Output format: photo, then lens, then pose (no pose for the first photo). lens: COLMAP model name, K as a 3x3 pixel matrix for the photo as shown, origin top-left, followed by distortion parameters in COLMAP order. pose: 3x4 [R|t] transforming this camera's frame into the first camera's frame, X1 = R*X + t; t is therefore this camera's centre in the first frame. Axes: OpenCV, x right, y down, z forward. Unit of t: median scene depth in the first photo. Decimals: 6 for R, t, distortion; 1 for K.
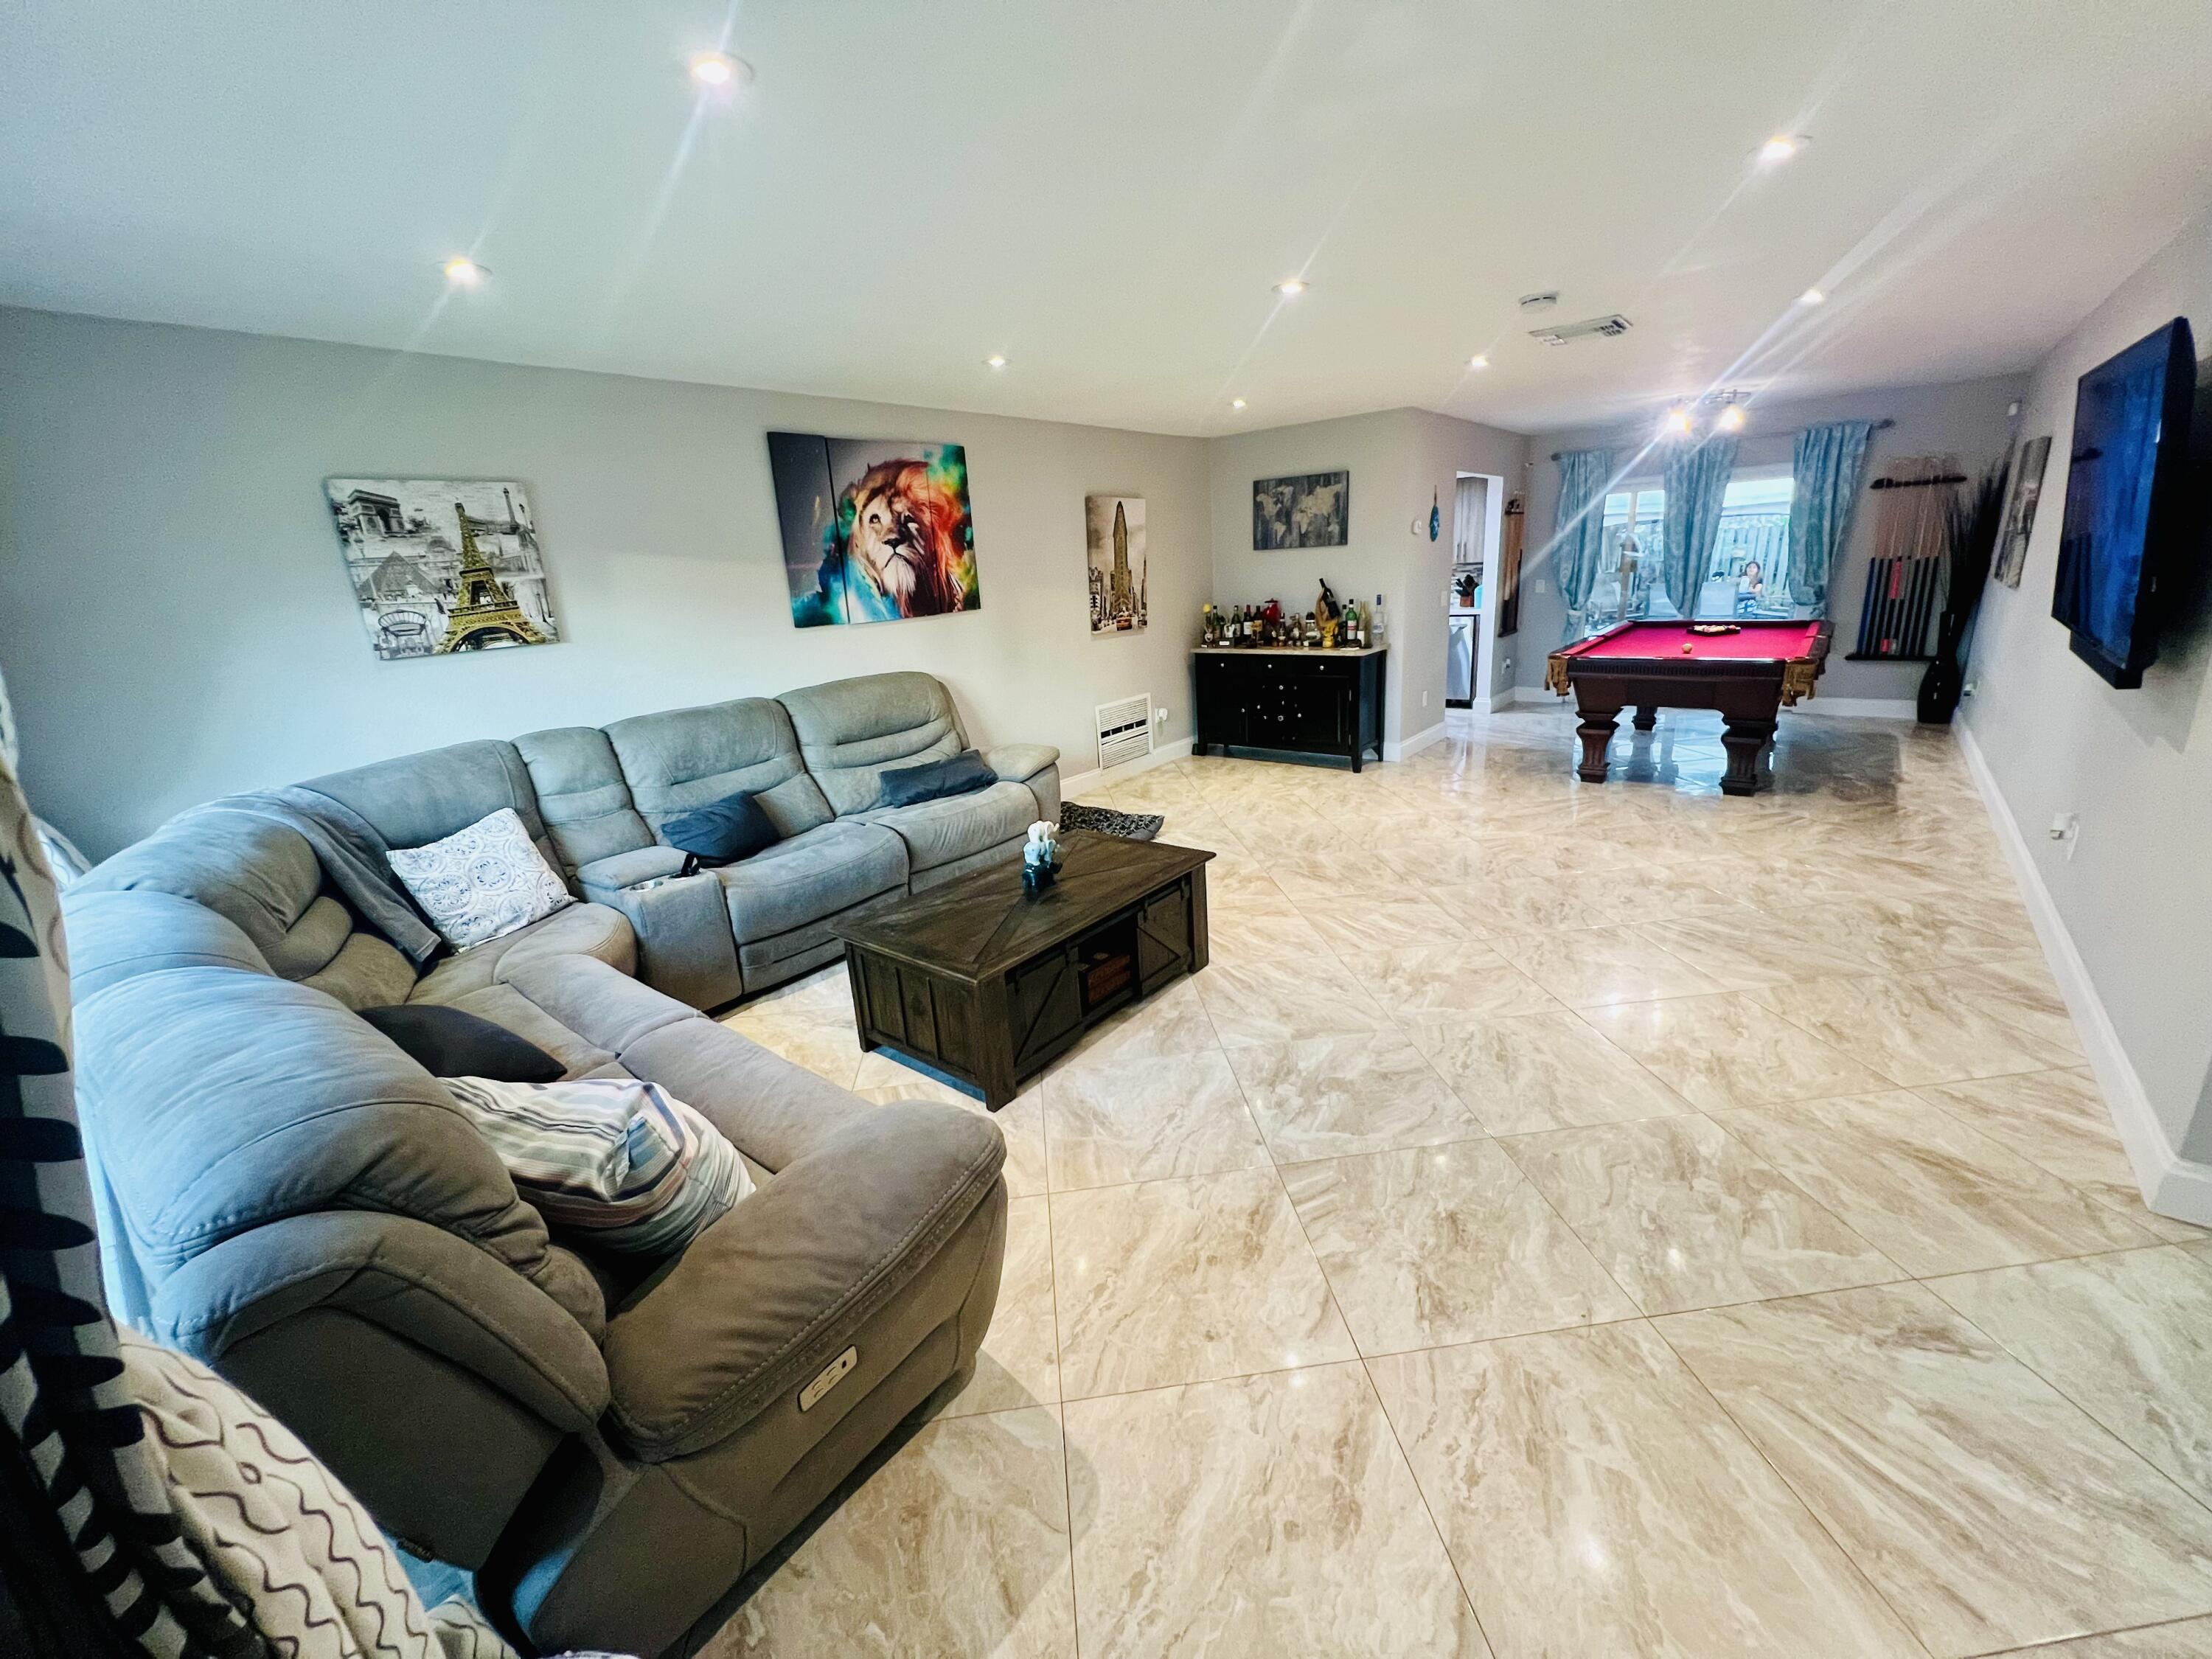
lens RADIAL K [[884.5, 0, 1102.4], [0, 884.5, 826.1], [0, 0, 1]] dist [-0.001883, 0.000006]
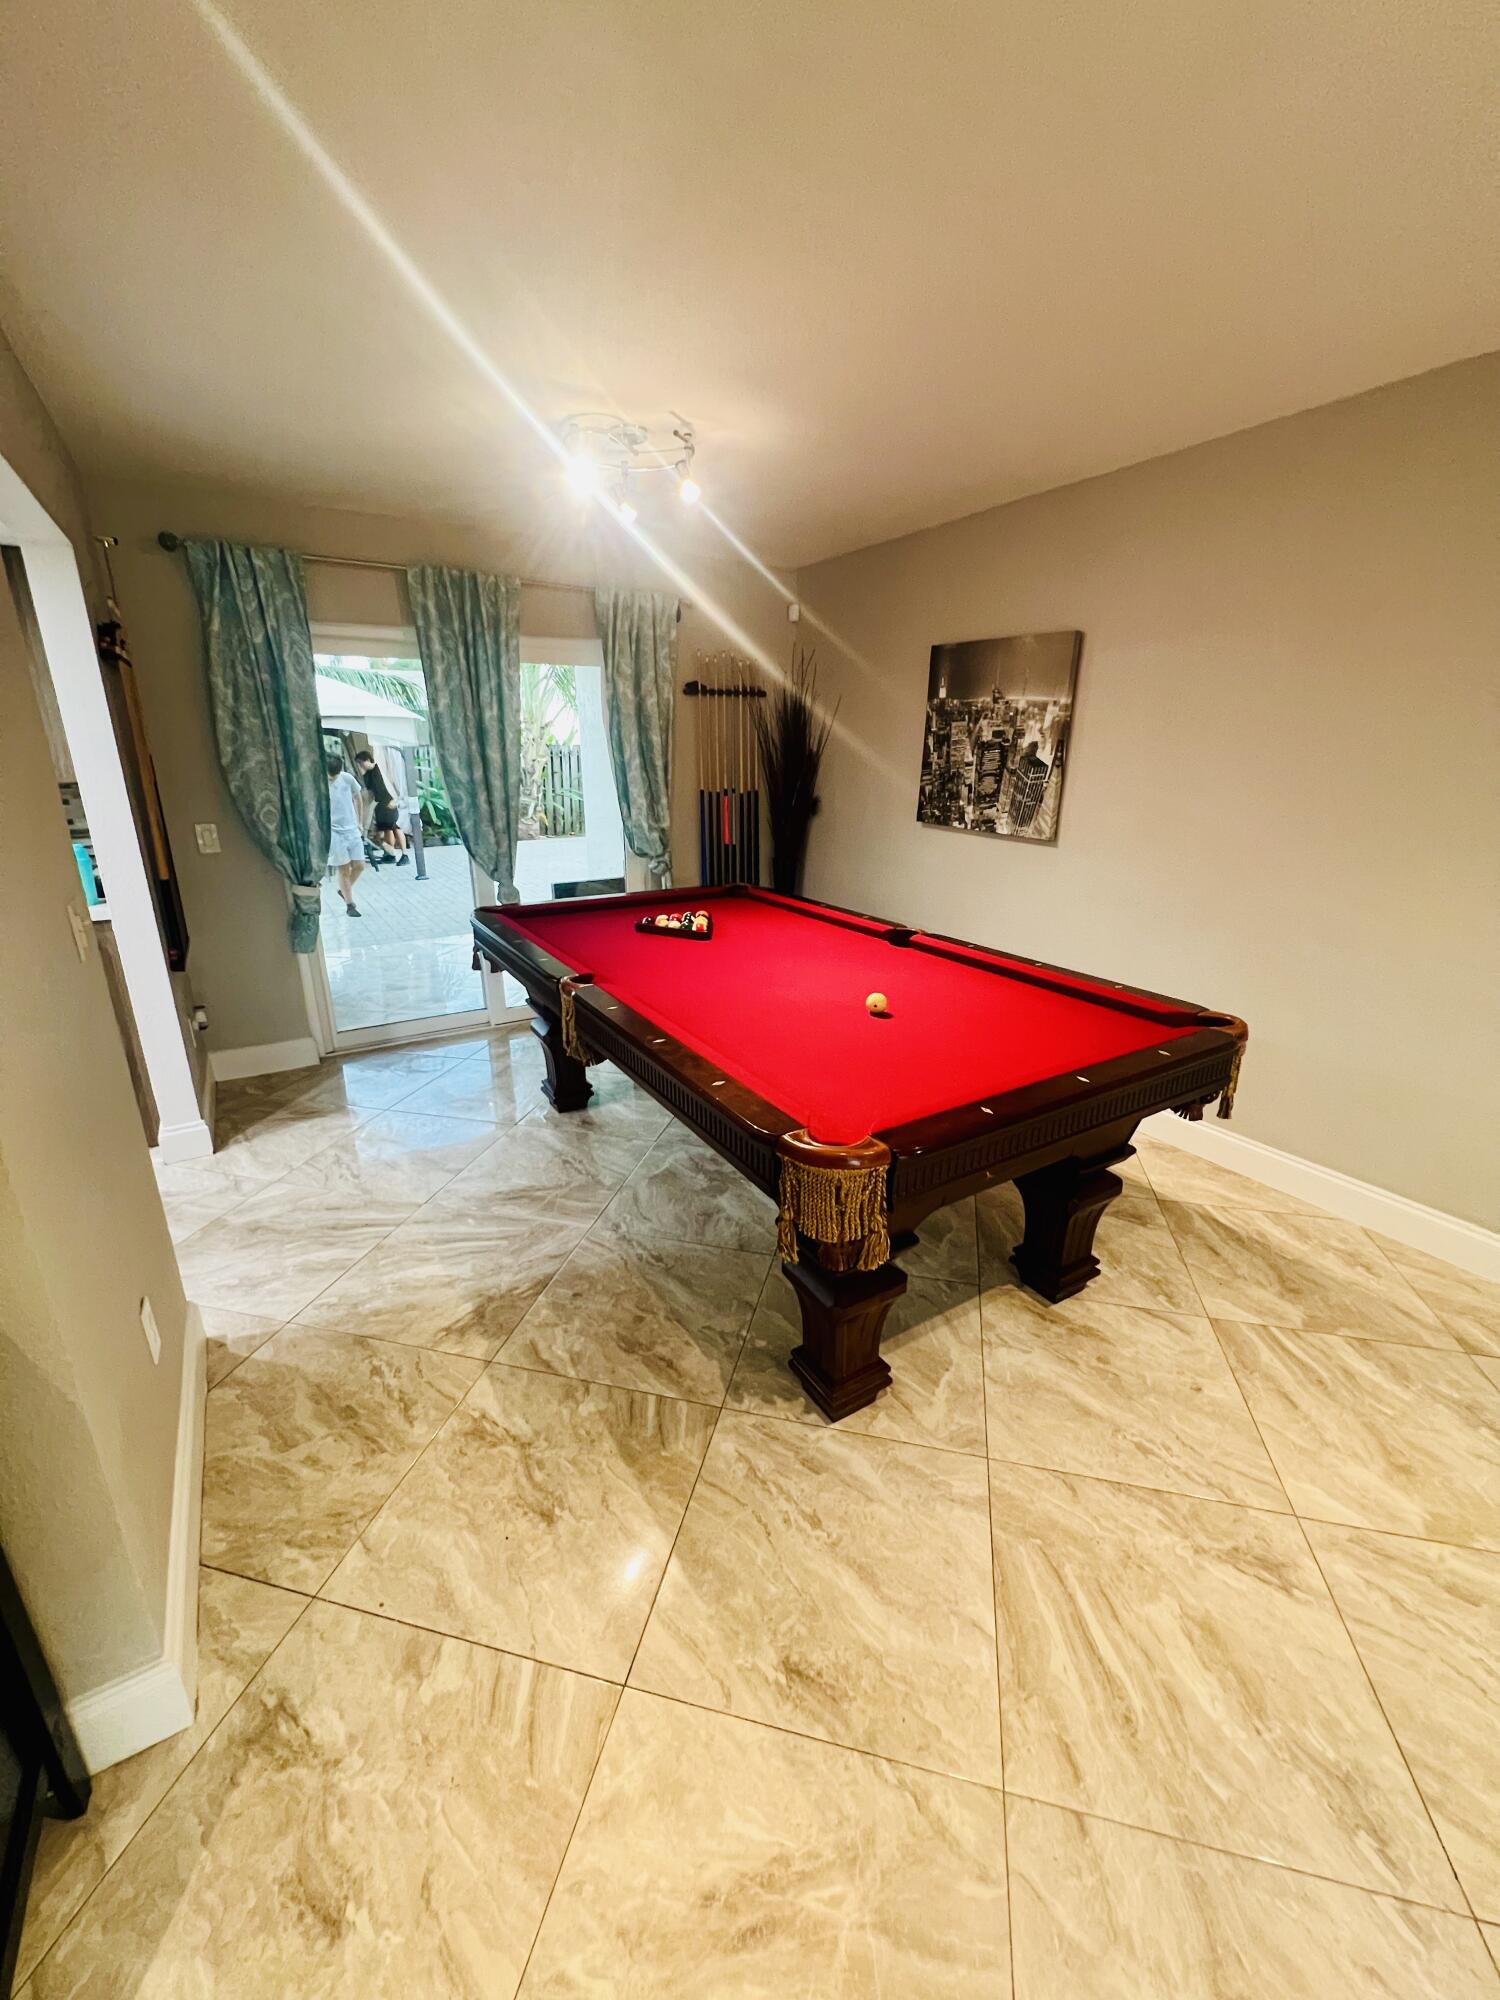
lens RADIAL K [[811.0, 0, 755.1], [0, 811.0, 991.4], [0, 0, 1]] dist [-0.000860, 0.000023]
pose [[0.324524, -0.217721, 0.920479, 0.340602], [0.248704, 0.958547, 0.139043, -0.333998], [-0.912595, 0.183805, 0.365220, 1.098643]]
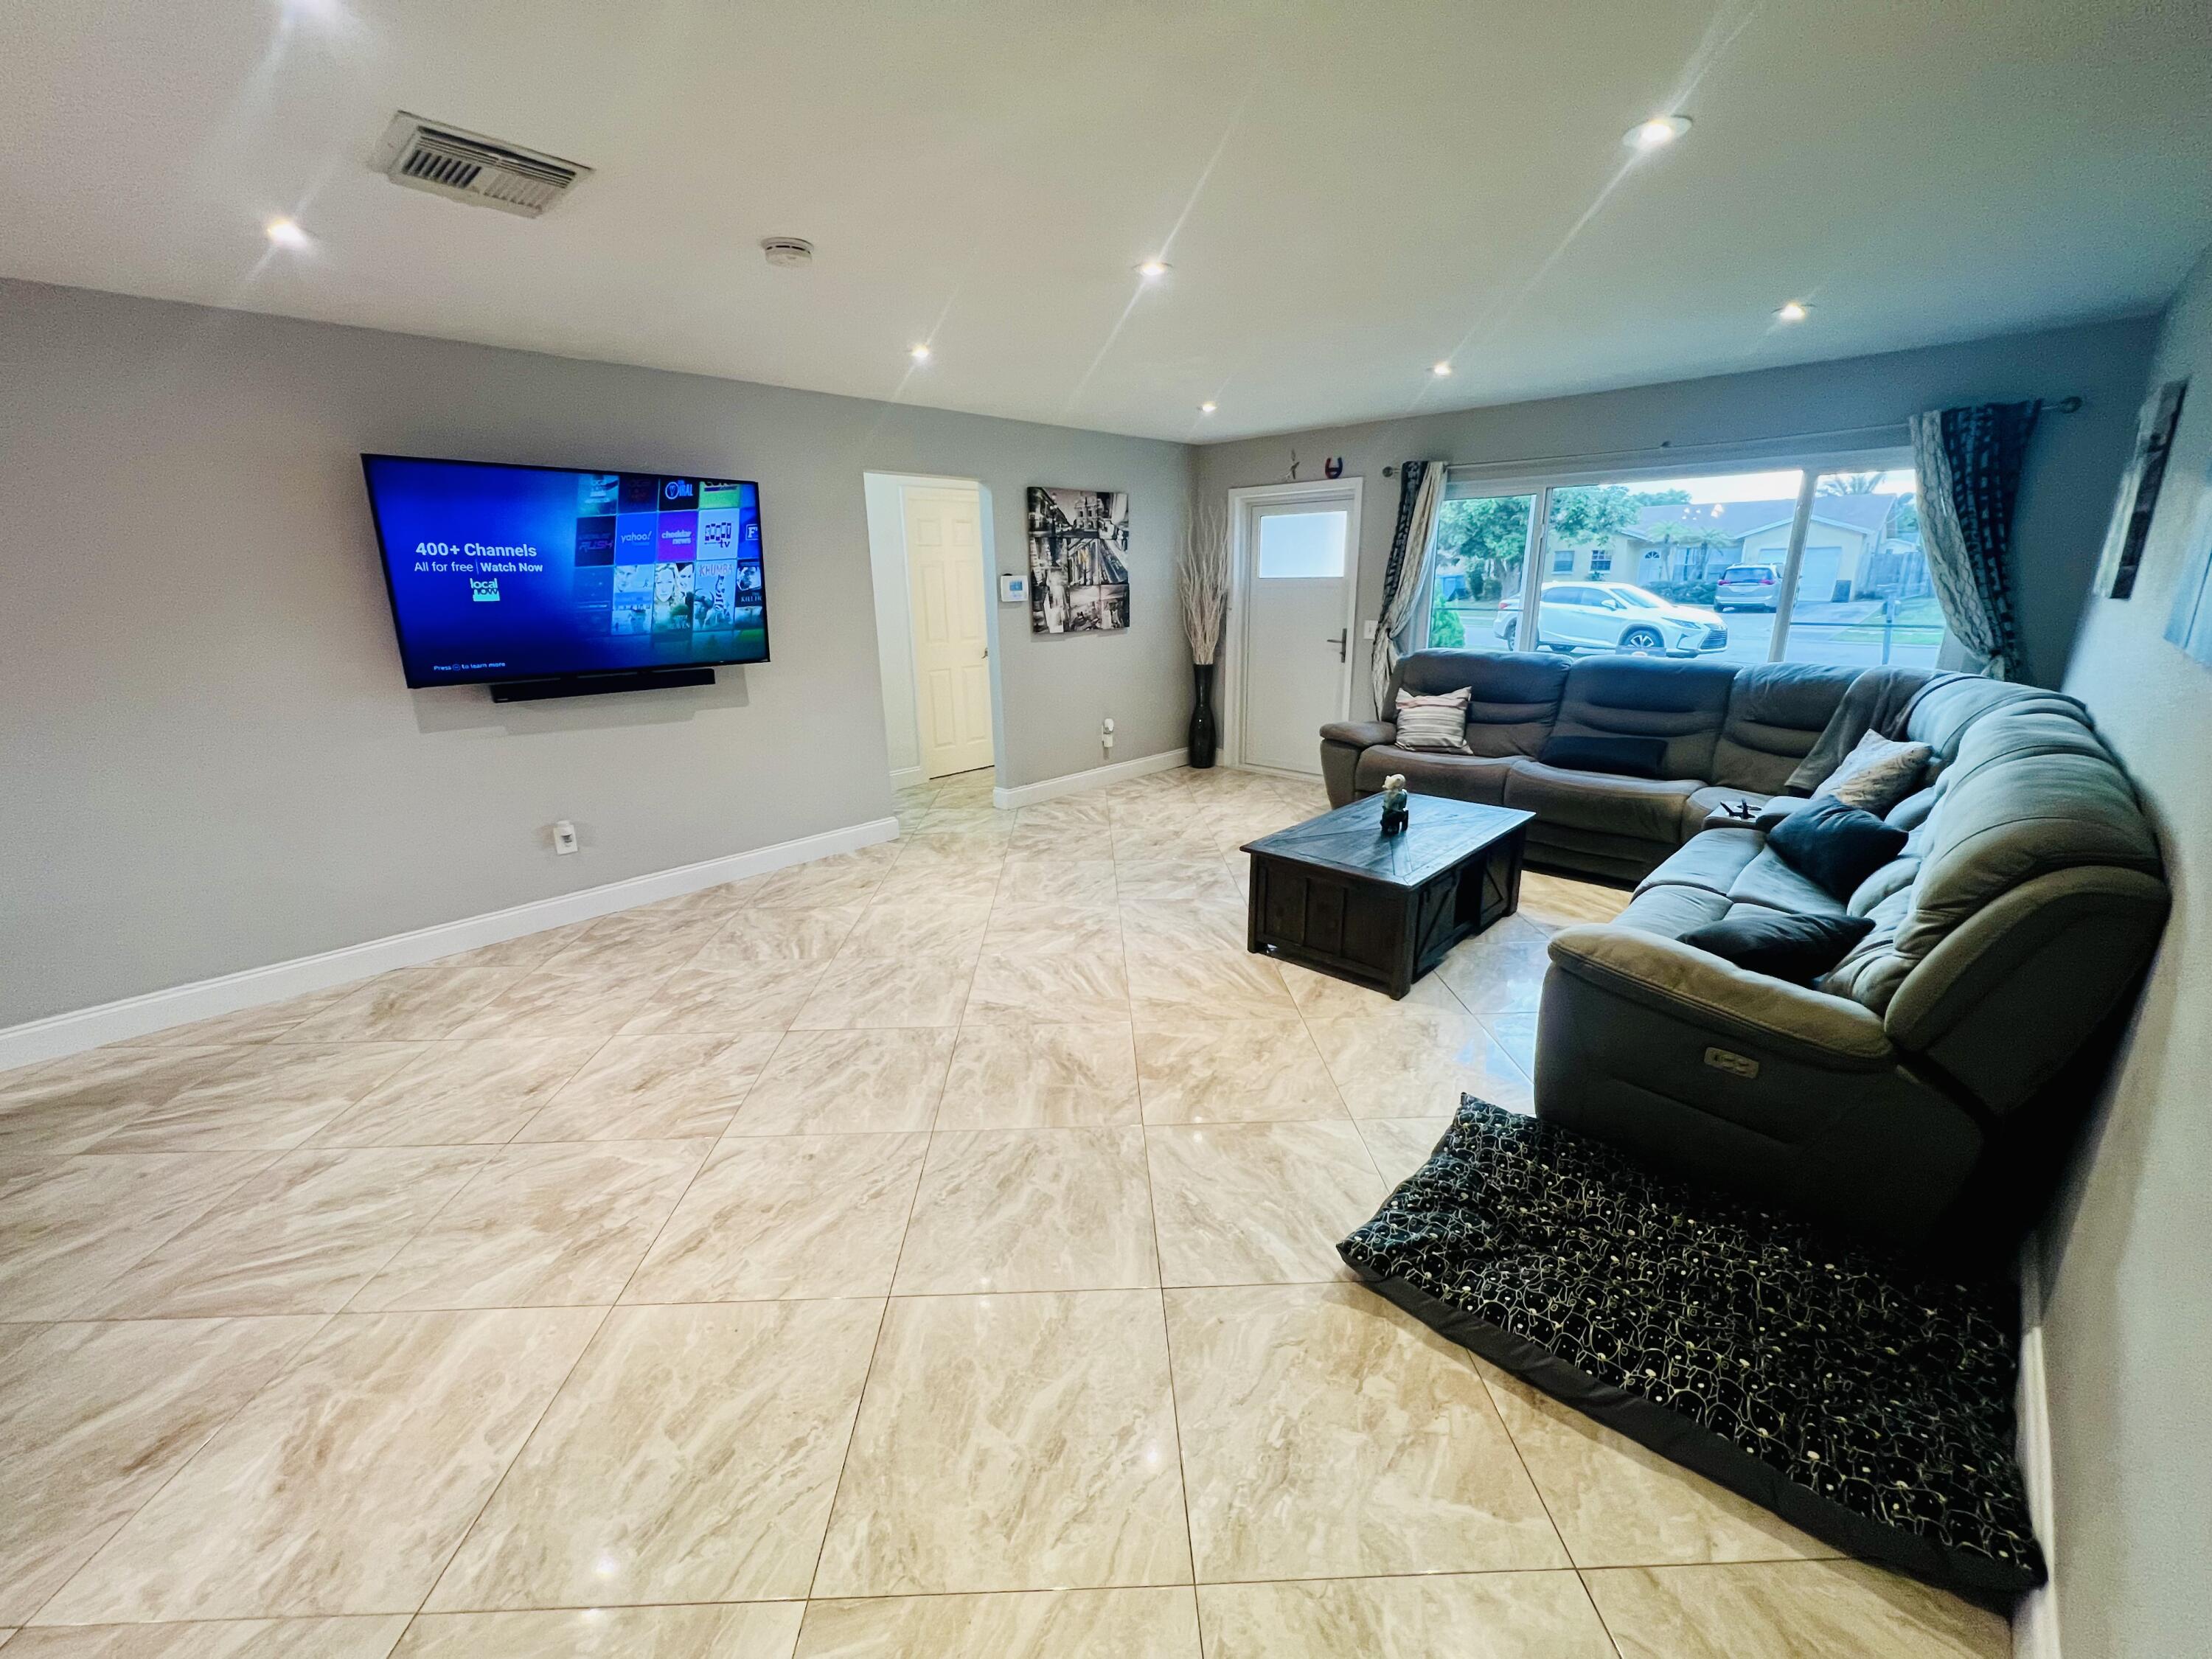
lens RADIAL K [[888.1, 0, 1102.1], [0, 888.1, 823.9], [0, 0, 1]] dist [-0.002116, -0.000028]
pose [[-0.993623, 0.056700, 0.097455, 0.138082], [0.100028, 0.842140, 0.529900, -0.411300], [-0.052026, 0.536270, -0.842442, 1.378815]]
